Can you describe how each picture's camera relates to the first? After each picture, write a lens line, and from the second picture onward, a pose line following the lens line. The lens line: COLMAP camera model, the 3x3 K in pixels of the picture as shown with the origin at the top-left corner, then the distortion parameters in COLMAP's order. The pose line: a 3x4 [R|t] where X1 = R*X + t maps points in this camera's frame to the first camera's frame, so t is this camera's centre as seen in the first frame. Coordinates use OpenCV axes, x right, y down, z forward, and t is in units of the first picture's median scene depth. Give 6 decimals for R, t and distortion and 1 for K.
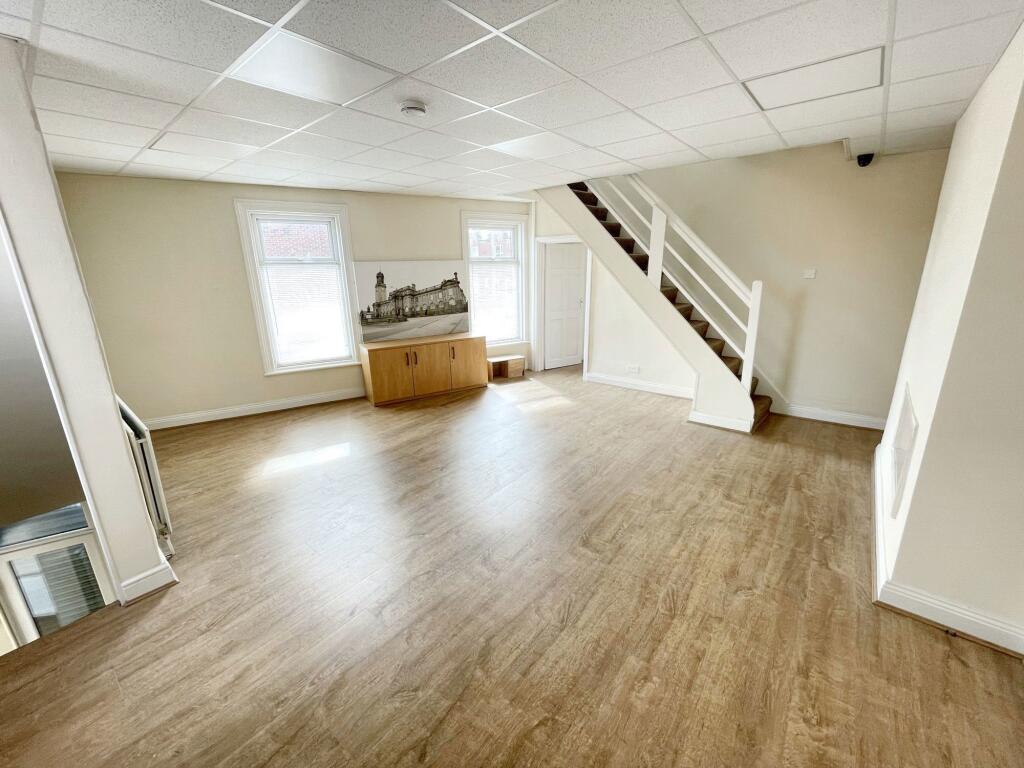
lens RADIAL K [[417.3, 0, 512.0], [0, 417.3, 384.0], [0, 0, 1]] dist [-0.000231, -0.000003]
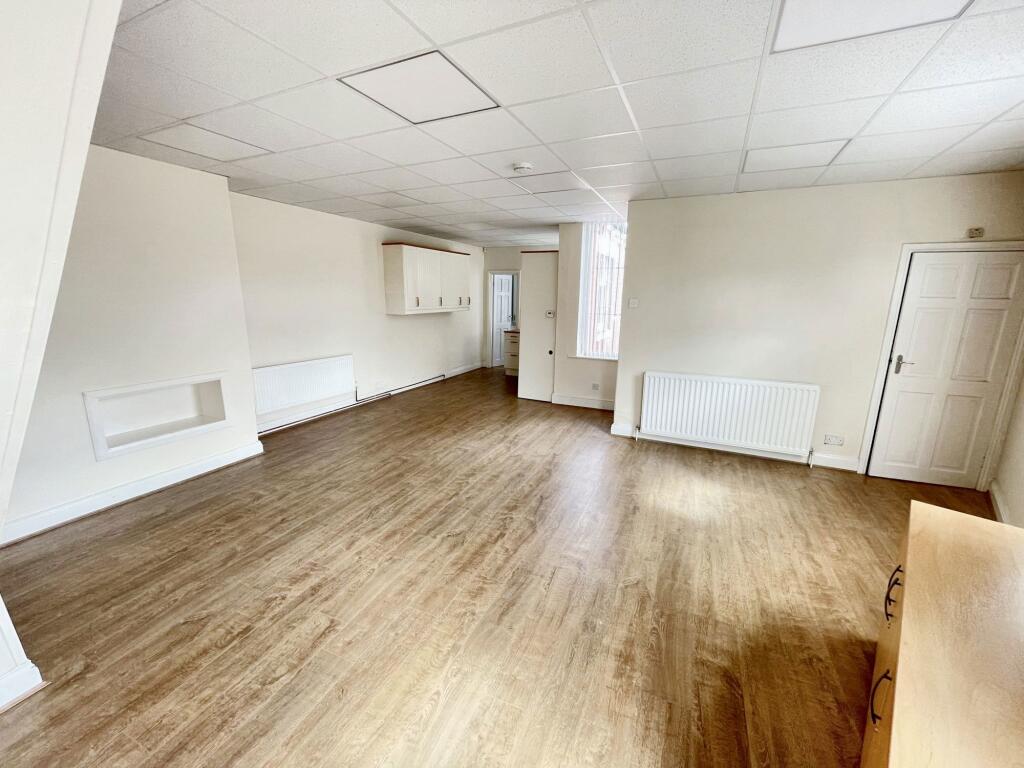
lens RADIAL K [[417.3, 0, 512.0], [0, 417.3, 384.0], [0, 0, 1]] dist [-0.000231, -0.000003]
pose [[-0.967358, 0.059984, -0.246213, 0.136530], [-0.063333, 0.883524, 0.464084, -0.546633], [0.245372, 0.464528, -0.850885, 2.007627]]
